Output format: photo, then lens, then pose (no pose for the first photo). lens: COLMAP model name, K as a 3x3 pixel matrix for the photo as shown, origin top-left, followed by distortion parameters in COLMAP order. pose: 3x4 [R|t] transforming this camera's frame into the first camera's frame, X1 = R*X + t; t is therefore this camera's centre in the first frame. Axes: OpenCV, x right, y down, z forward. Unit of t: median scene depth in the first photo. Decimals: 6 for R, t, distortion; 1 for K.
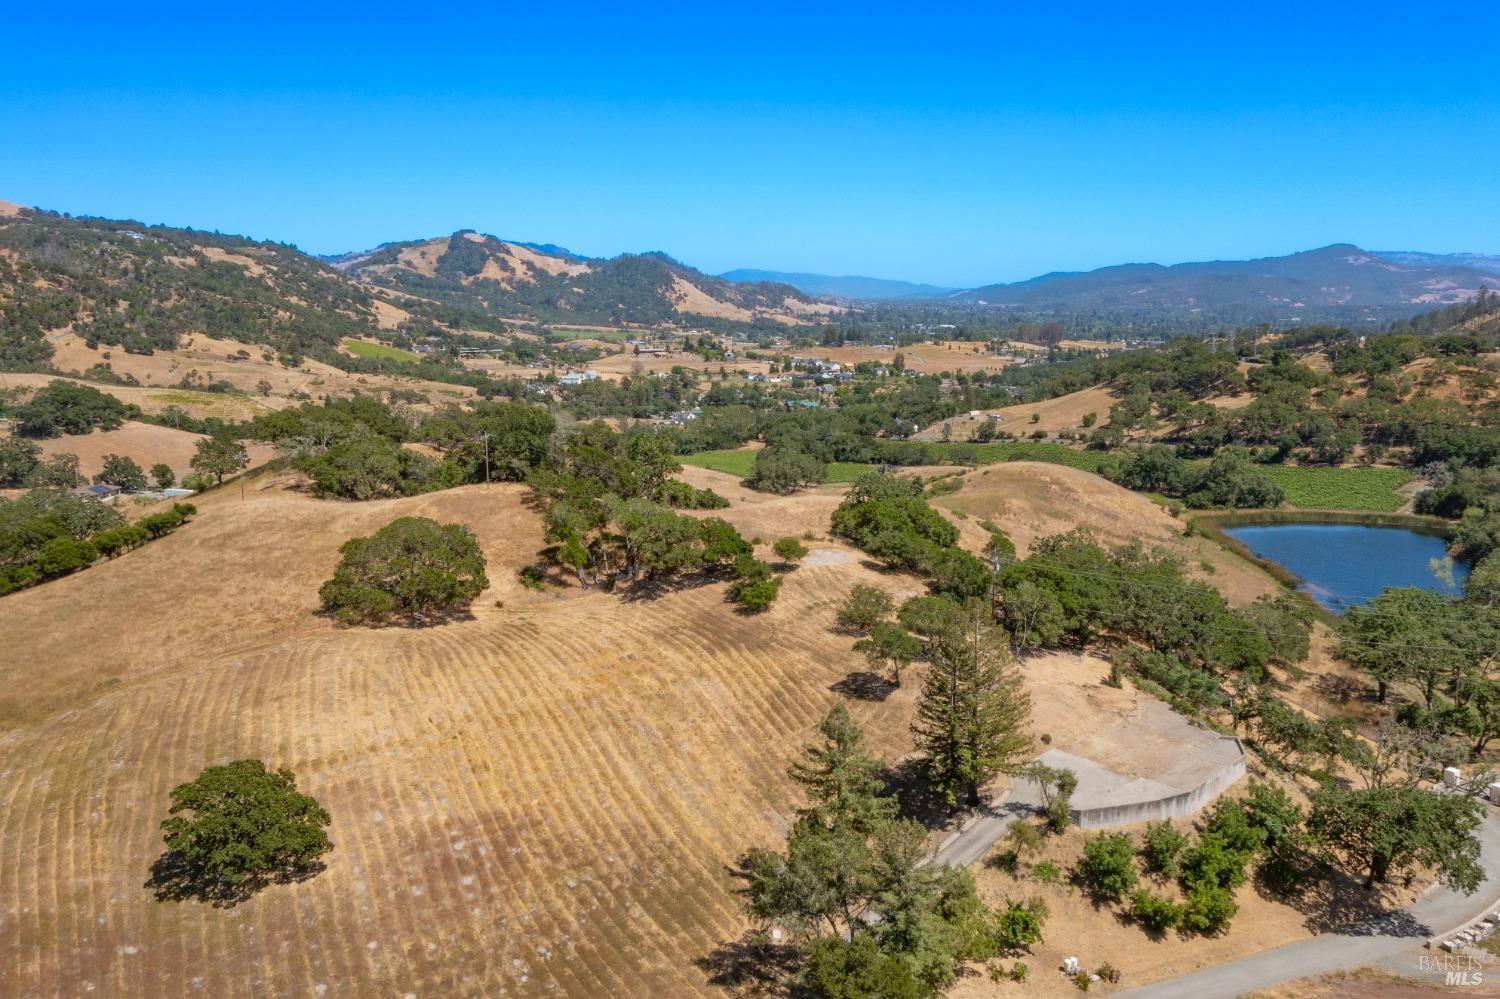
lens RADIAL K [[1193.5, 0, 747.3], [0, 1193.5, 489.7], [0, 0, 1]] dist [0.010138, 0.008134]
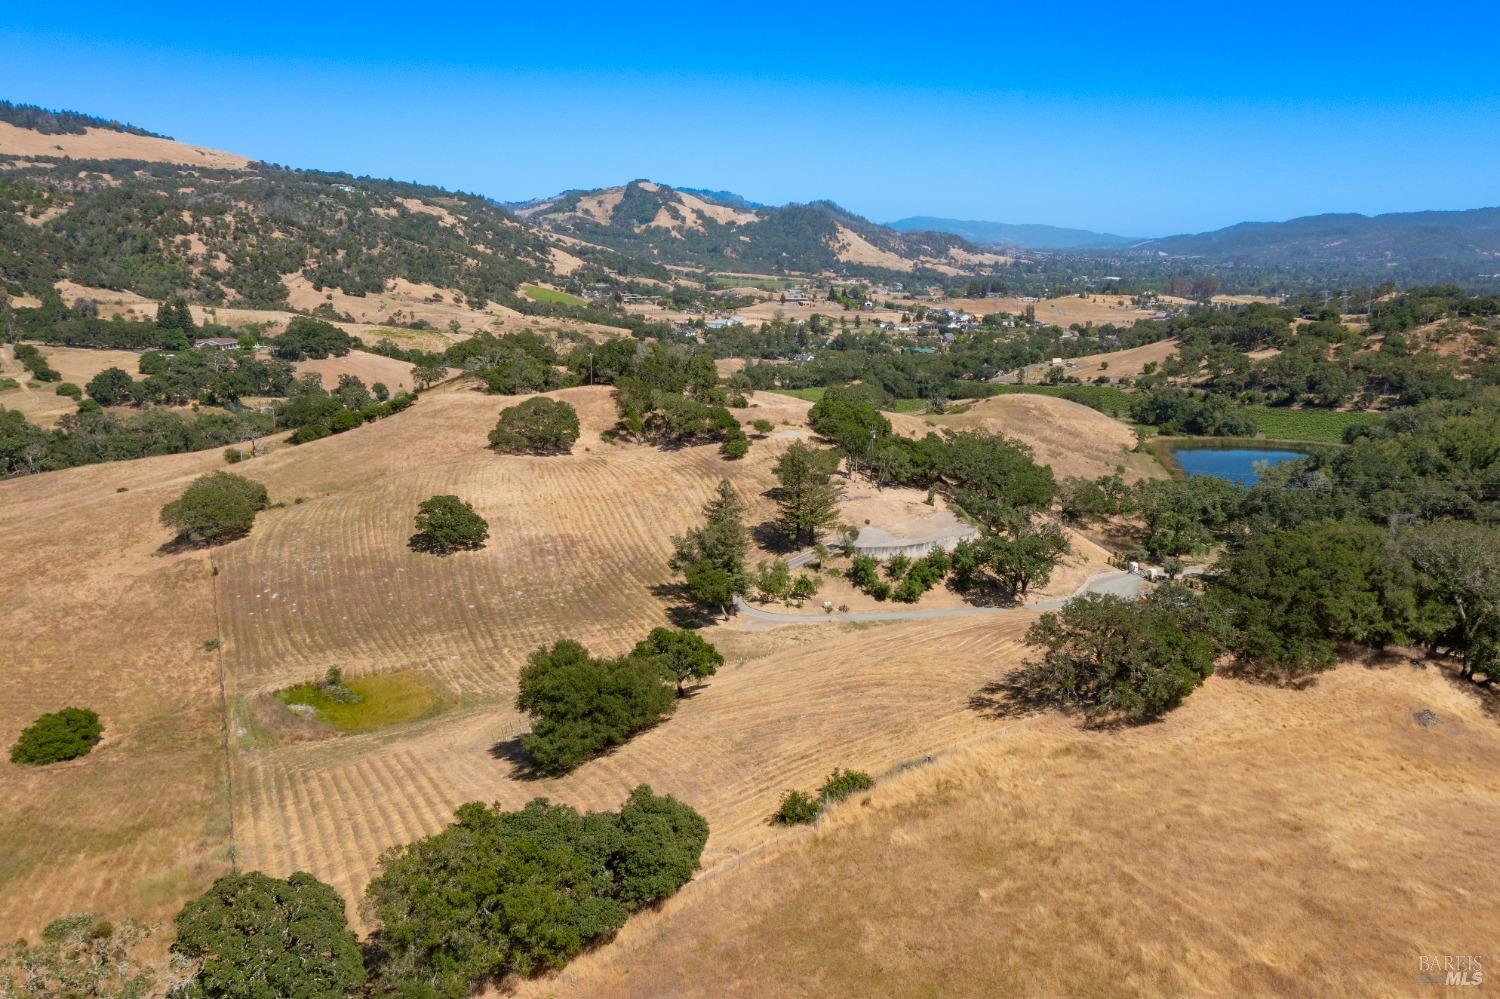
lens RADIAL K [[1193.5, 0, 747.3], [0, 1193.5, 489.7], [0, 0, 1]] dist [0.010138, 0.008134]
pose [[0.989642, 0.038166, -0.138389, 0.087451], [-0.032191, 0.998461, 0.045158, 0.022656], [0.139900, -0.040235, 0.989348, -0.226636]]
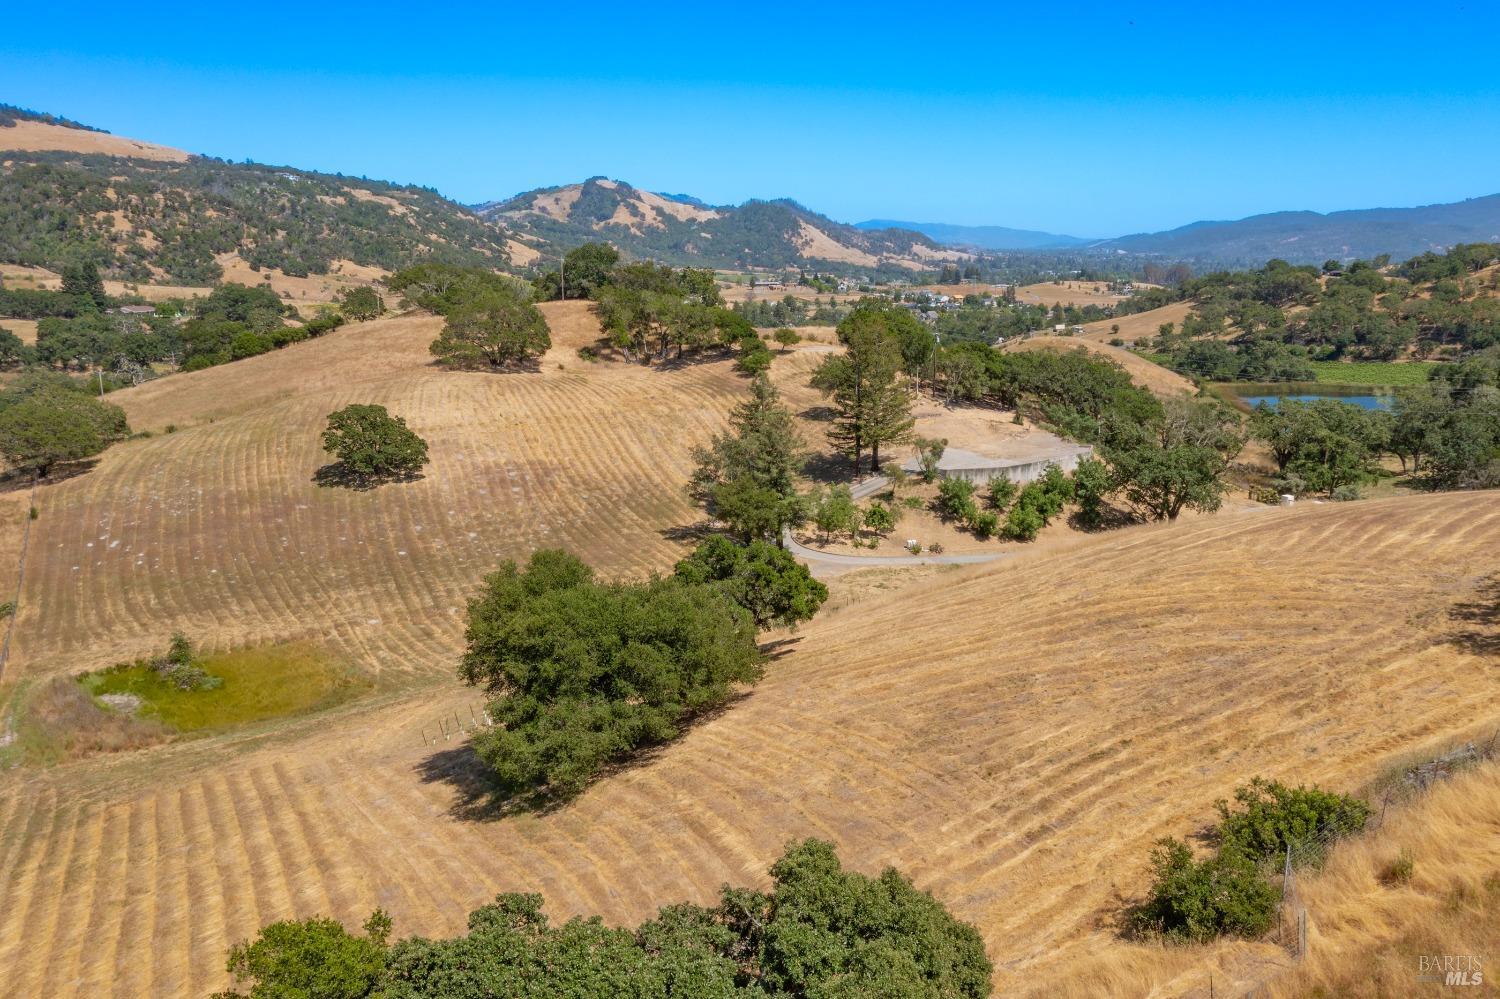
lens RADIAL K [[1196.6, 0, 747.3], [0, 1196.6, 493.7], [0, 0, 1]] dist [0.003910, 0.009749]
pose [[0.994056, 0.022480, -0.106520, 0.047605], [-0.018027, 0.998930, 0.042580, 0.058406], [0.107363, -0.040407, 0.993398, -0.101897]]
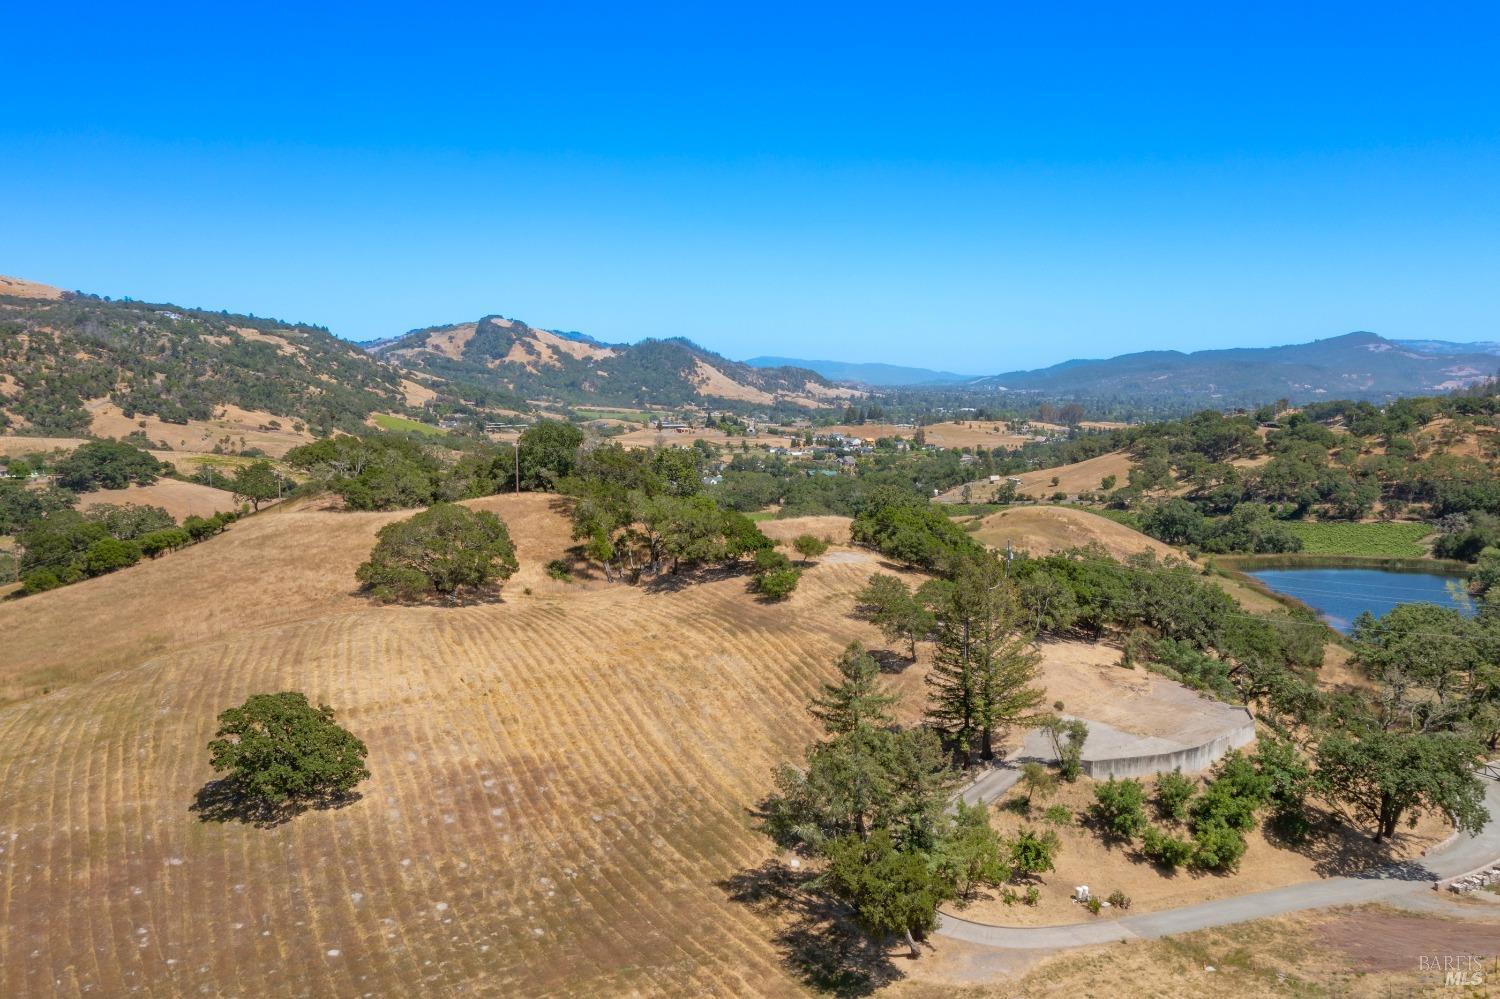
lens RADIAL K [[1193.5, 0, 747.3], [0, 1193.5, 489.7], [0, 0, 1]] dist [0.010138, 0.008134]
pose [[0.999832, 0.003309, -0.018038, 0.000179], [-0.004600, 0.997393, -0.072013, 0.027021], [0.017753, 0.072083, 0.997241, -0.010996]]
